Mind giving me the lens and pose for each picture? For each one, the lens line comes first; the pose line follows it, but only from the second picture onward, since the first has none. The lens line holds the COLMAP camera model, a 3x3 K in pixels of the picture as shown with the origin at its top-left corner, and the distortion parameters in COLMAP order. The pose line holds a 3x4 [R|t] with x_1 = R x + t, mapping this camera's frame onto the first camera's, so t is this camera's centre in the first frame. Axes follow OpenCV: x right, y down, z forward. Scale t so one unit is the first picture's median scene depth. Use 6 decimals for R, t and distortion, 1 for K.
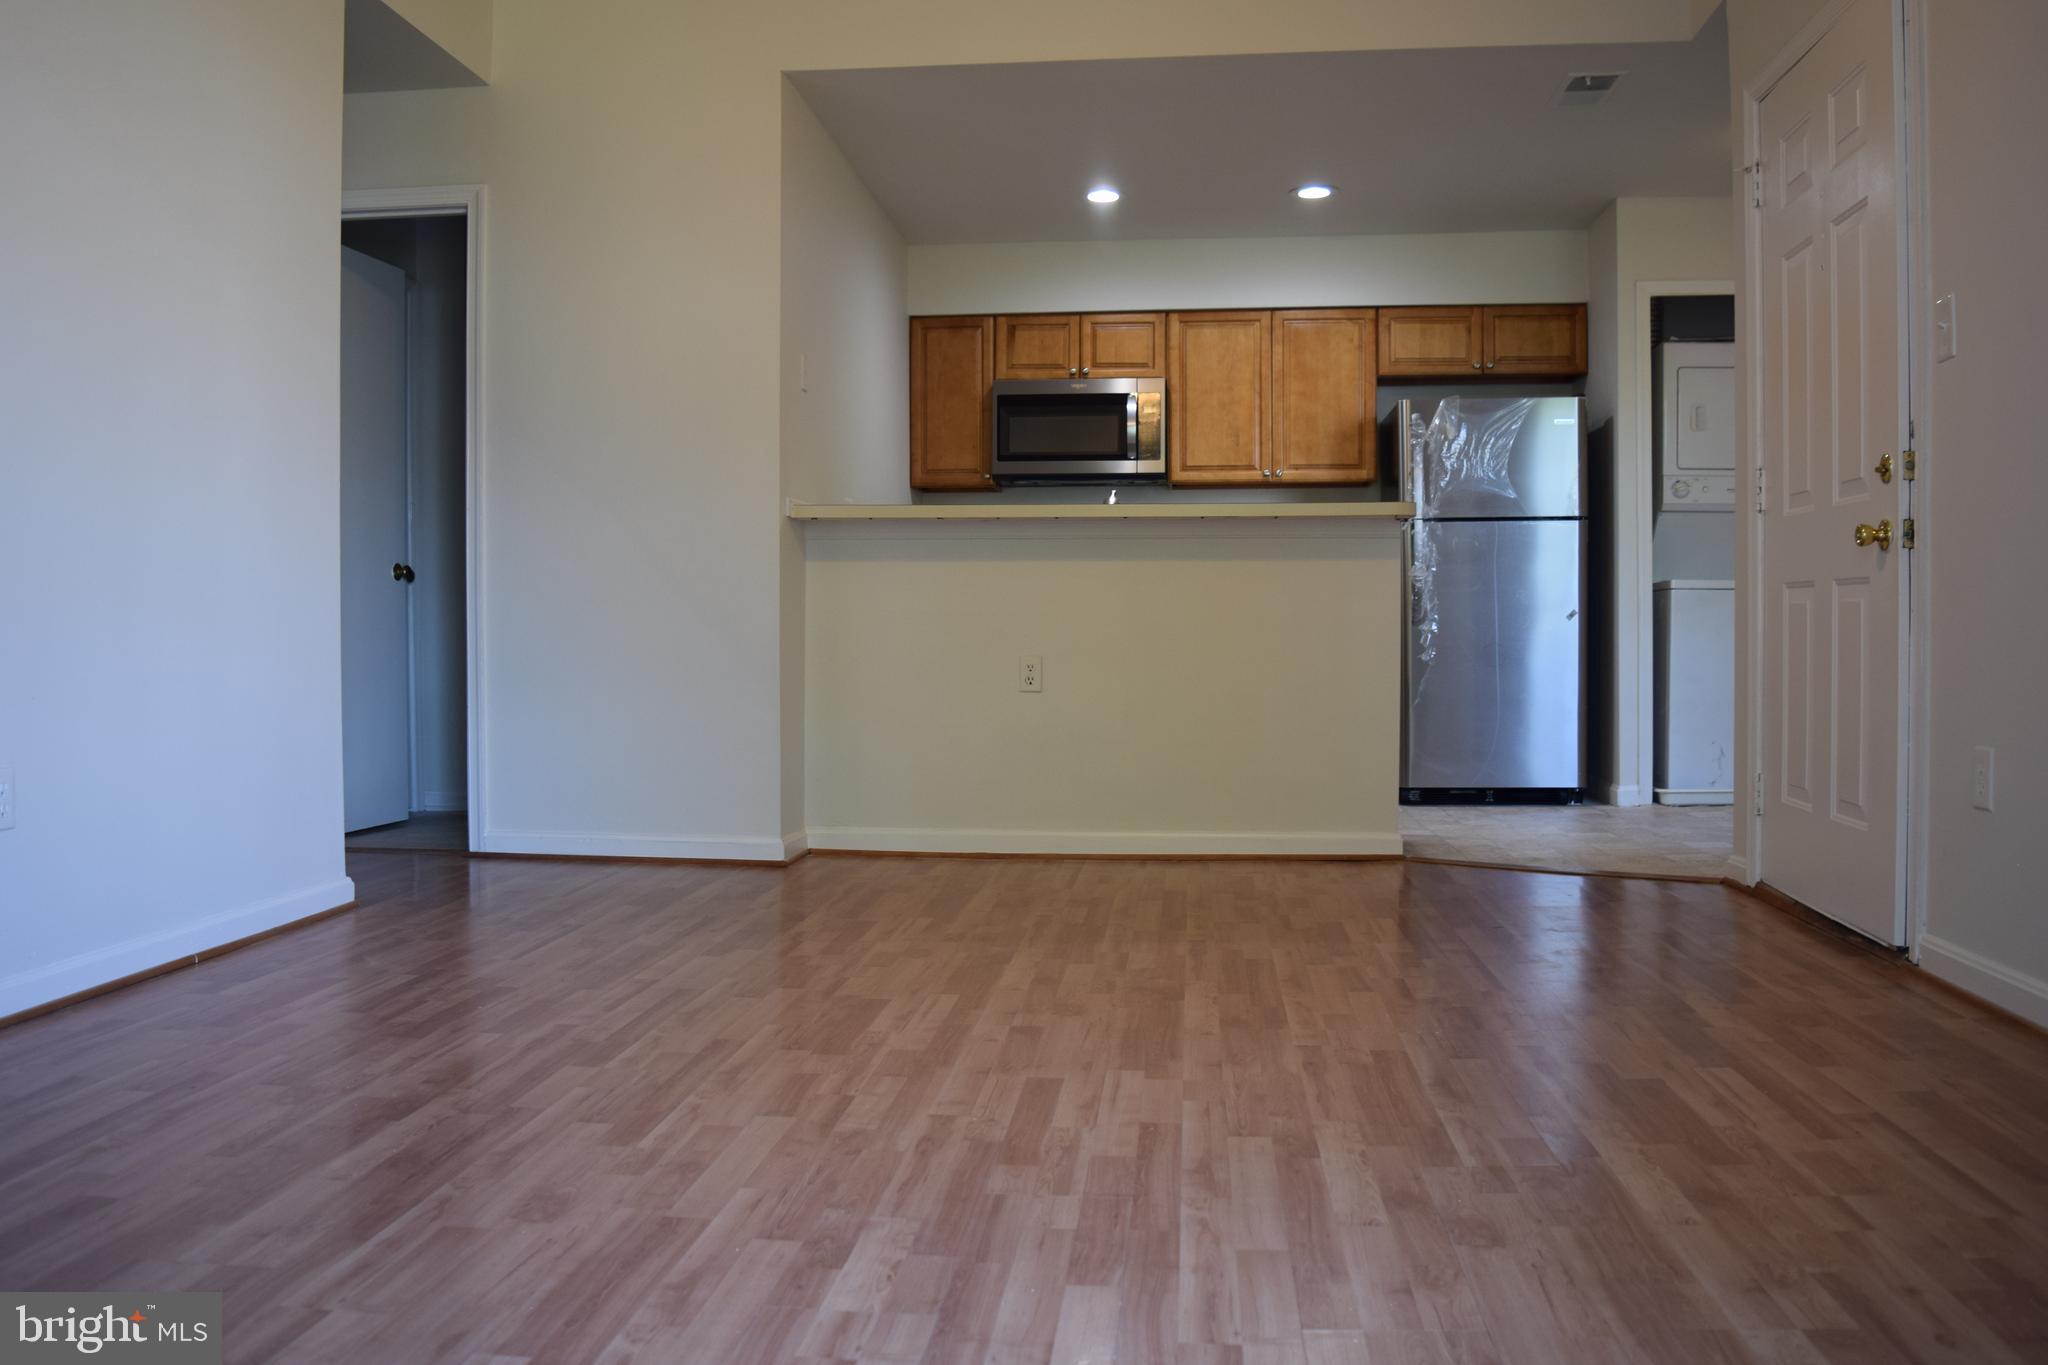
lens RADIAL K [[1615.5, 0, 1024.0], [0, 1615.5, 682.5], [0, 0, 1]] dist [-0.096545, 0.023602]
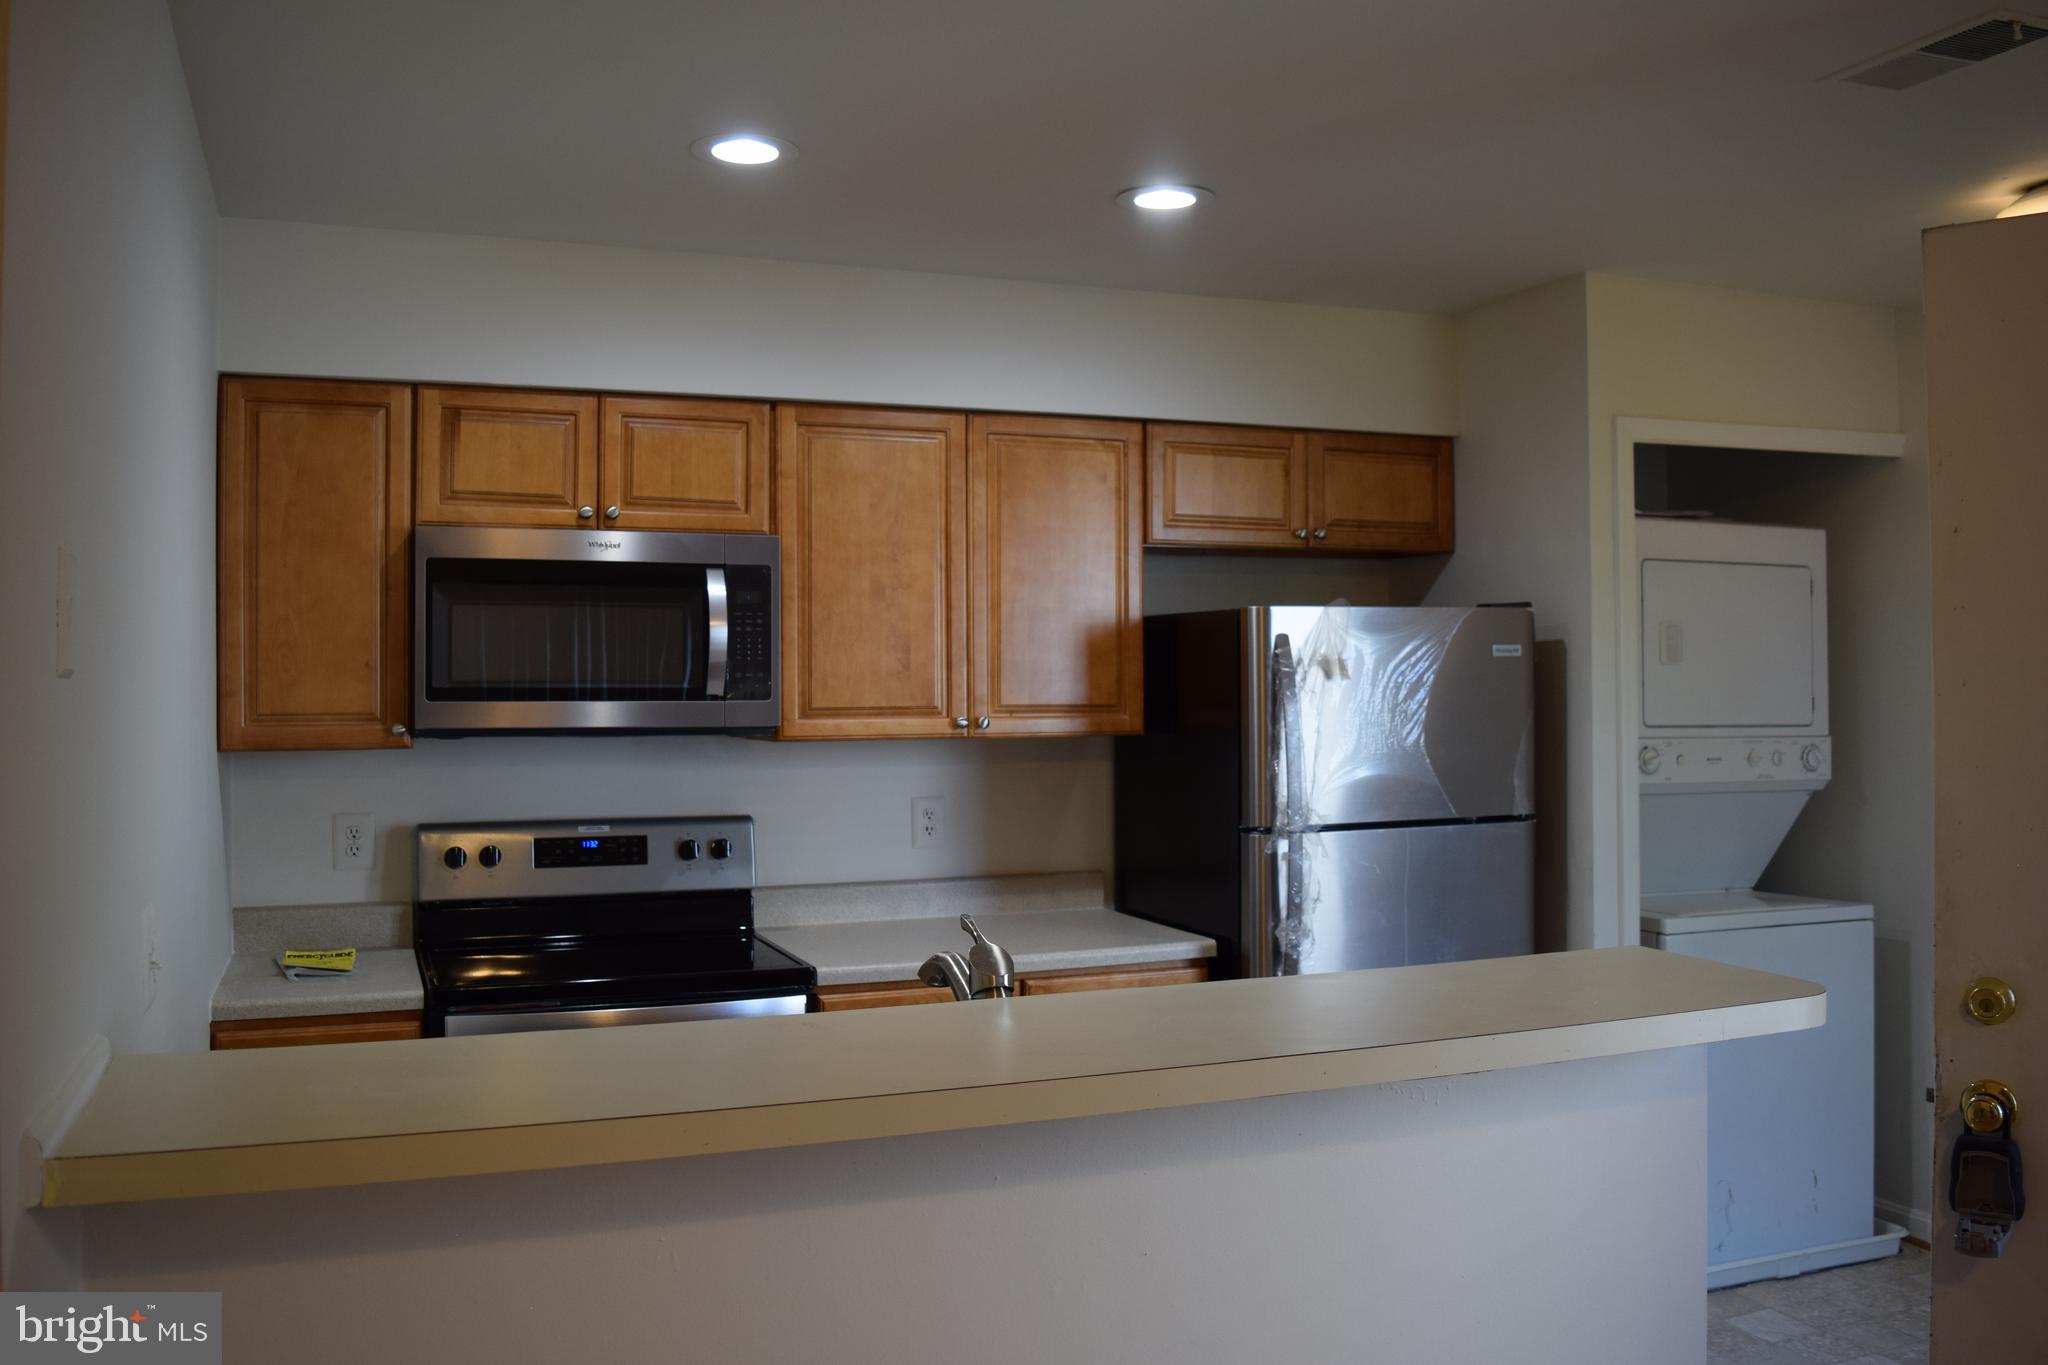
lens RADIAL K [[1738.5, 0, 1024.0], [0, 1738.5, 682.5], [0, 0, 1]] dist [-0.079826, -0.001571]
pose [[0.884428, -0.001826, 0.466672, -0.104105], [0.017985, 0.999383, -0.030175, -0.135344], [-0.466329, 0.035081, 0.883915, 0.525625]]
